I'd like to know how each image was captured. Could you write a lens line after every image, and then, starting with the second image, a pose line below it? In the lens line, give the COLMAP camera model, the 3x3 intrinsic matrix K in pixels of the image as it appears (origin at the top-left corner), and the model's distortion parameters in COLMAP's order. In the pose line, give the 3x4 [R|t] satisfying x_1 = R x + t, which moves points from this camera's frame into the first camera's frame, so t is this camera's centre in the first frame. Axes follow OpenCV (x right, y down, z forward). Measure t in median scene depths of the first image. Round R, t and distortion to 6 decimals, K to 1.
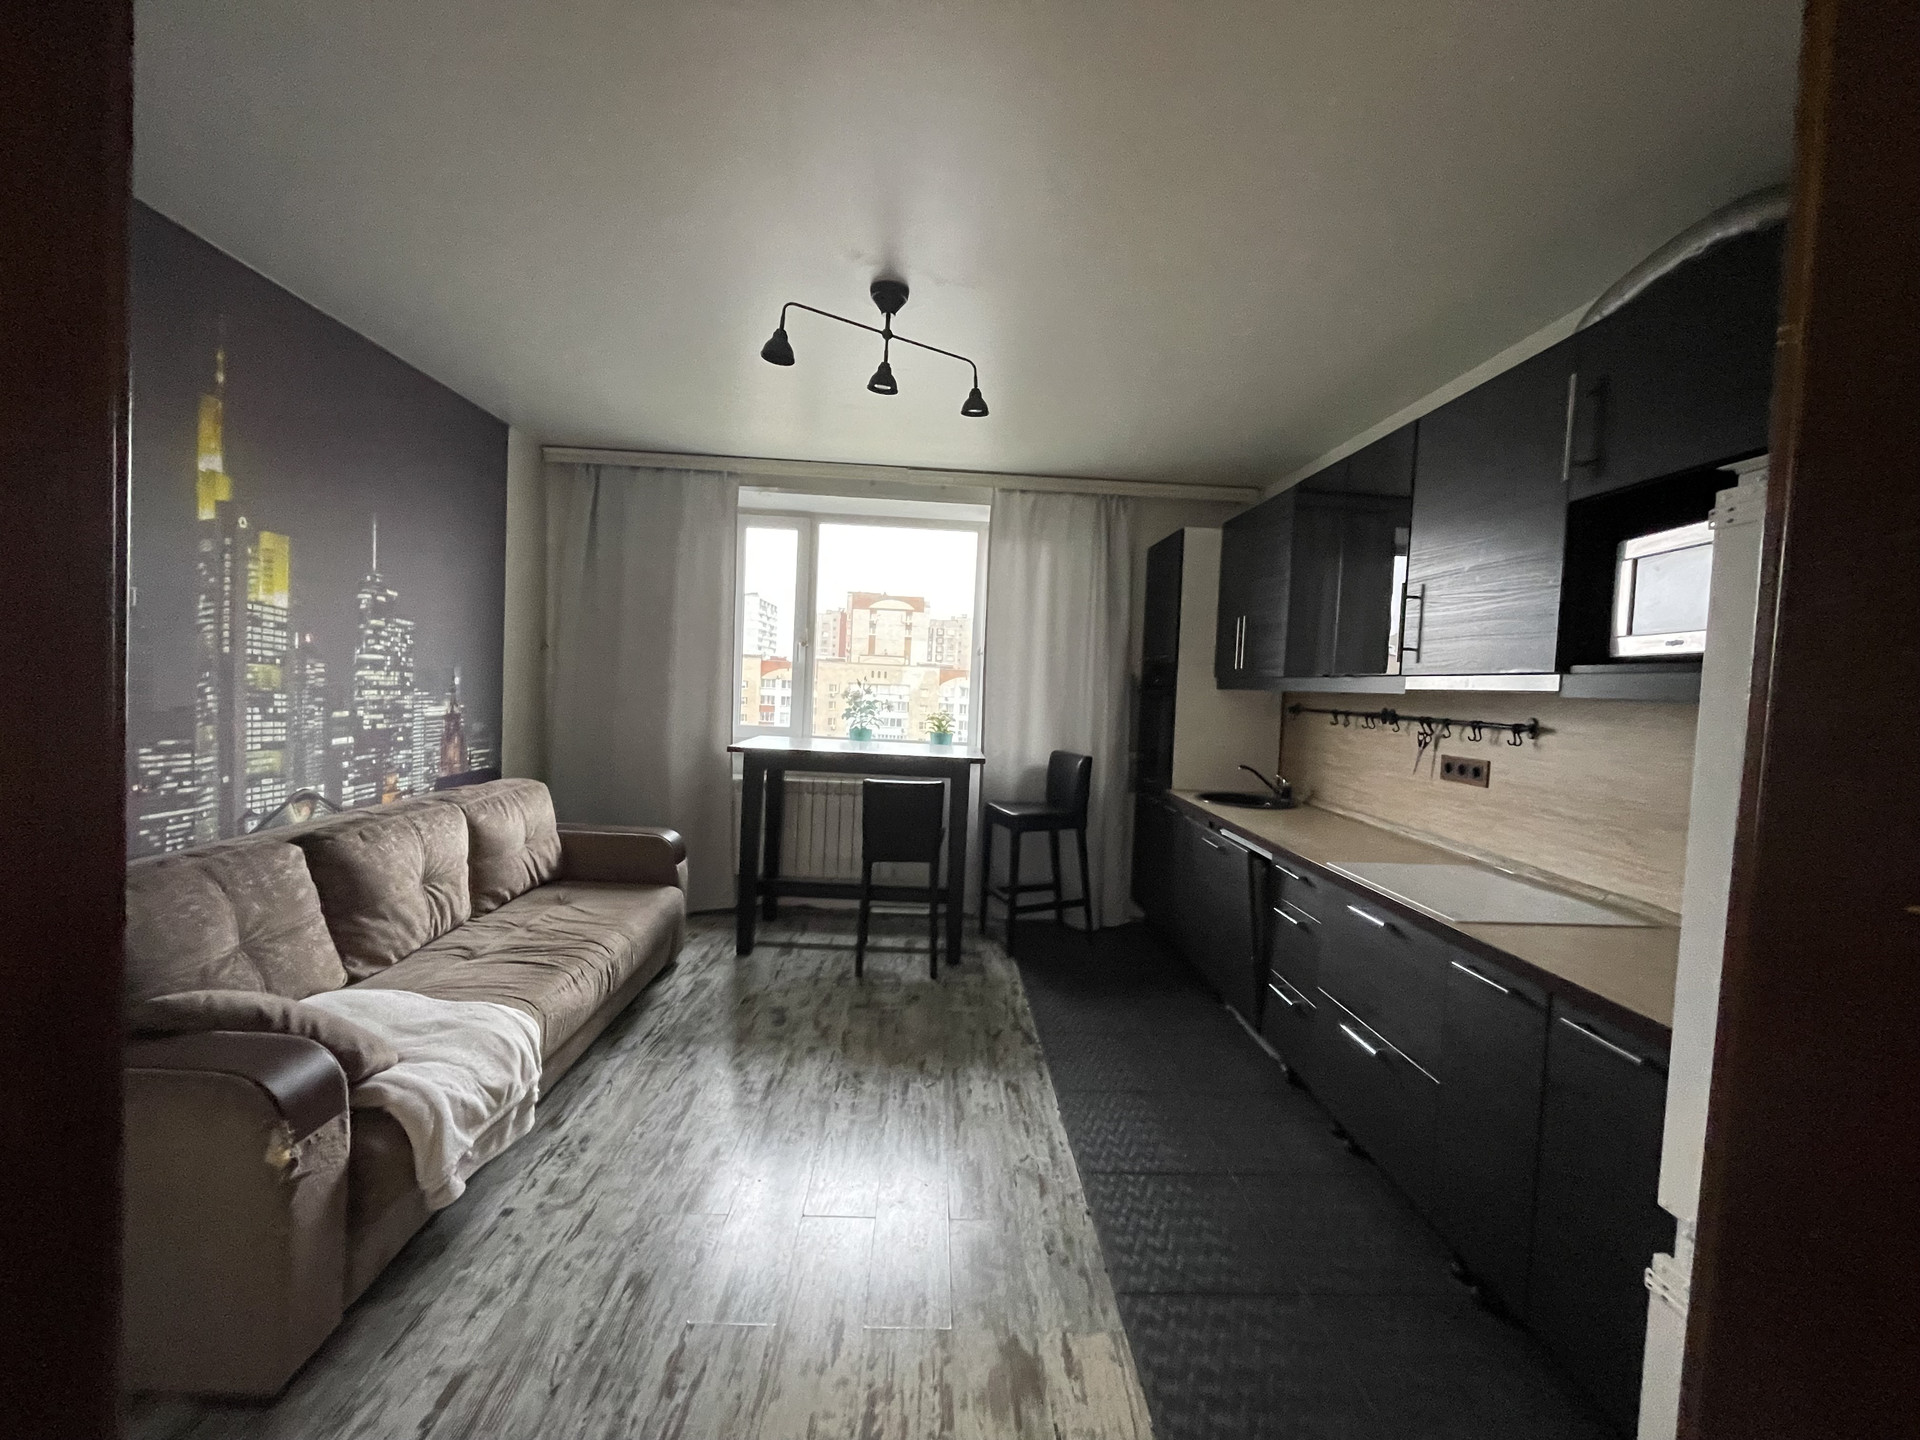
lens RADIAL K [[768.5, 0, 959.8], [0, 768.5, 718.0], [0, 0, 1]] dist [-0.002676, -0.000298]
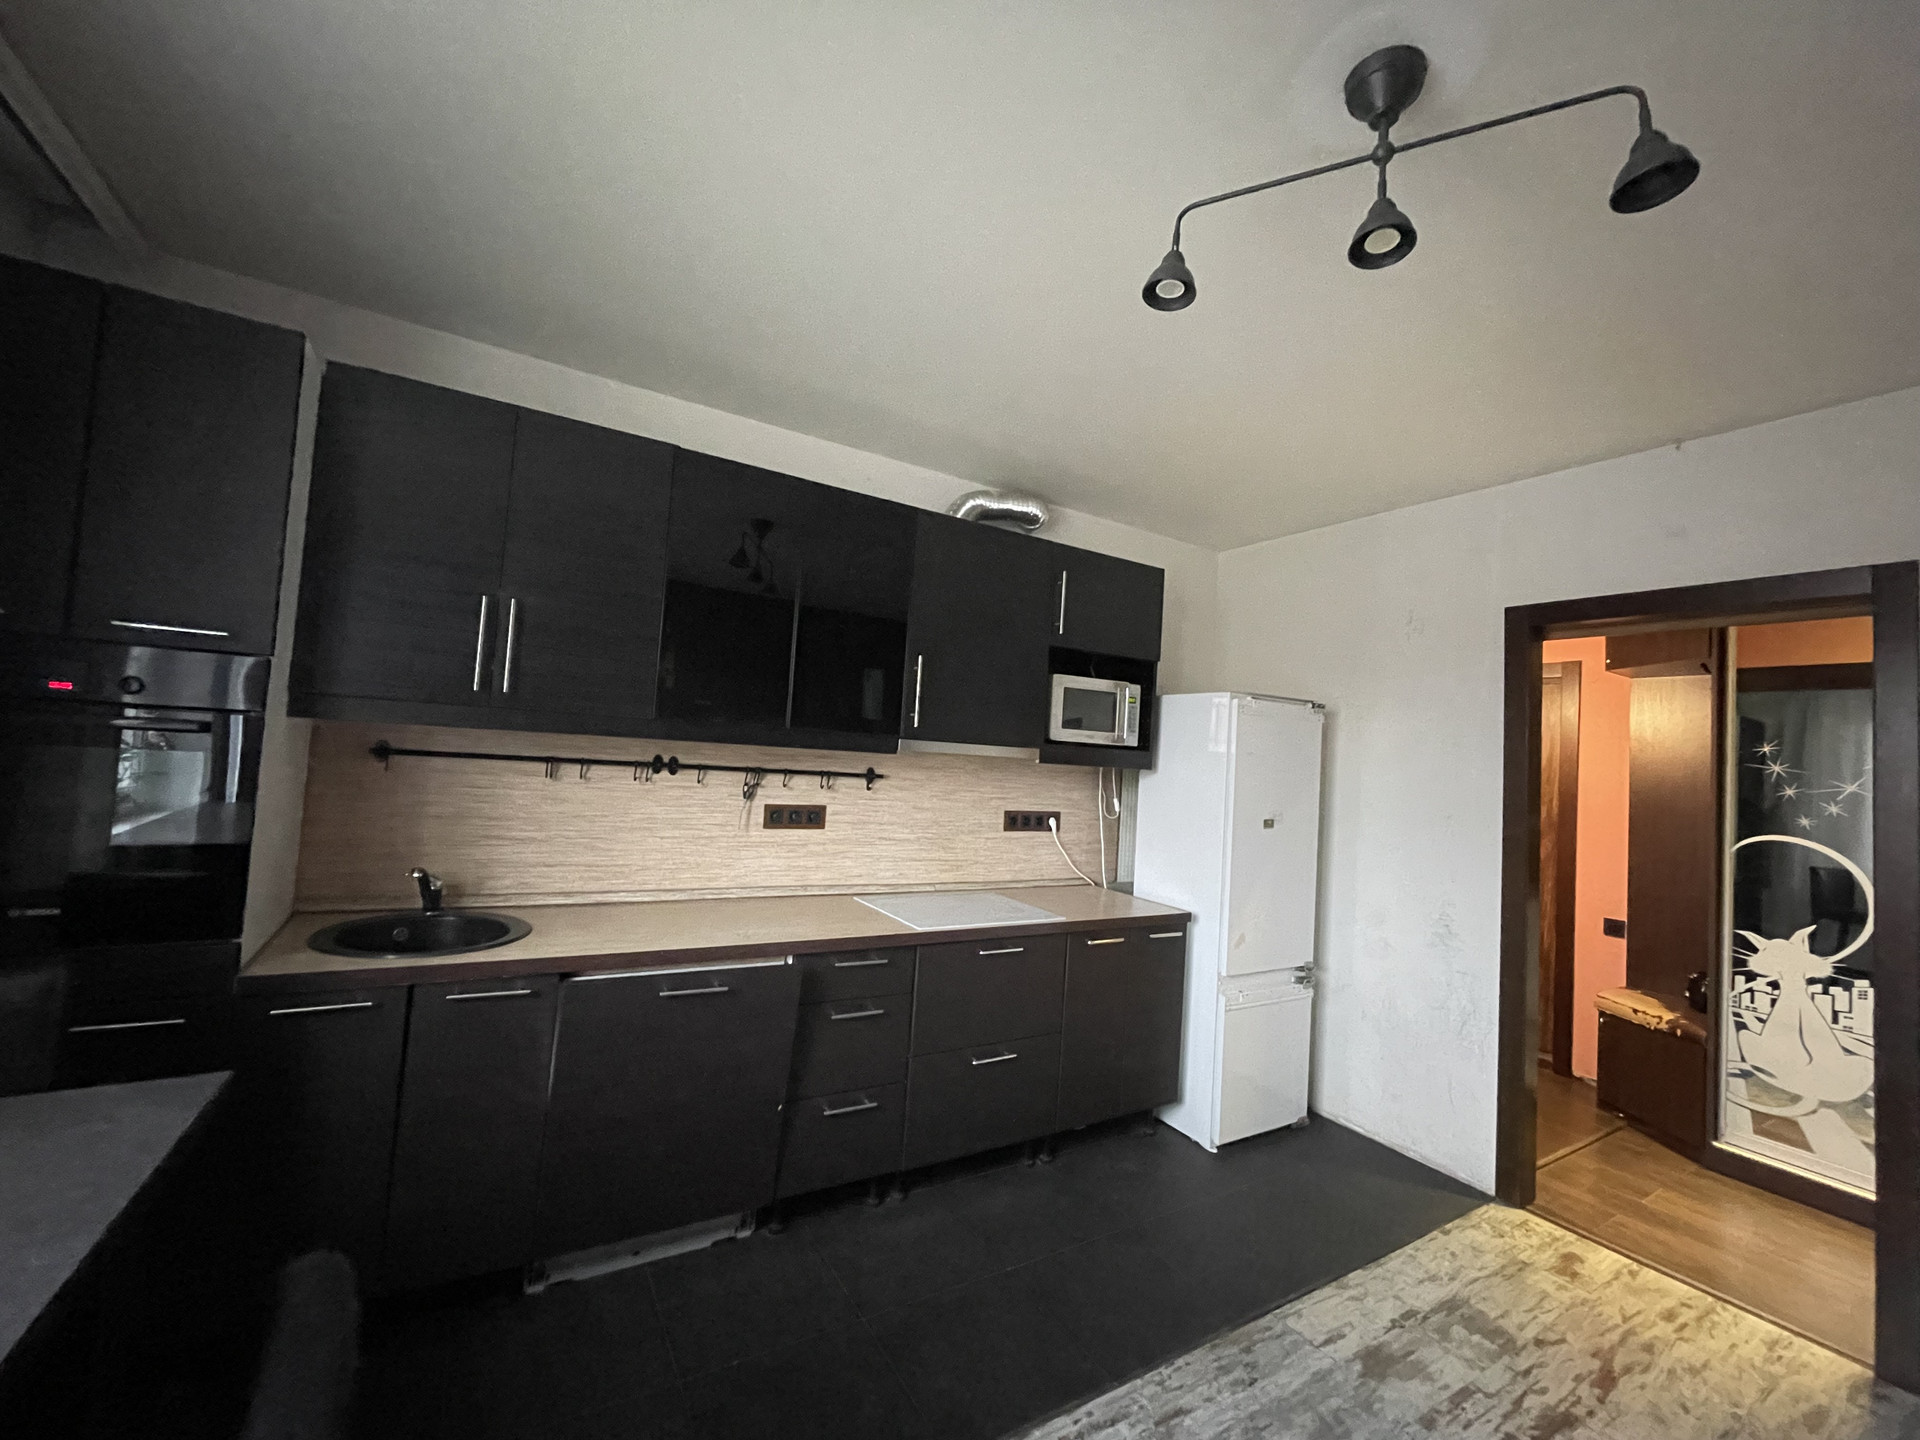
lens RADIAL K [[768.5, 0, 964.0], [0, 768.5, 714.0], [0, 0, 1]] dist [-0.002676, -0.000298]
pose [[-0.485623, -0.029281, 0.873678, -0.392821], [-0.047868, 0.998830, 0.006868, -0.095091], [-0.872857, -0.038486, -0.486457, 1.370016]]
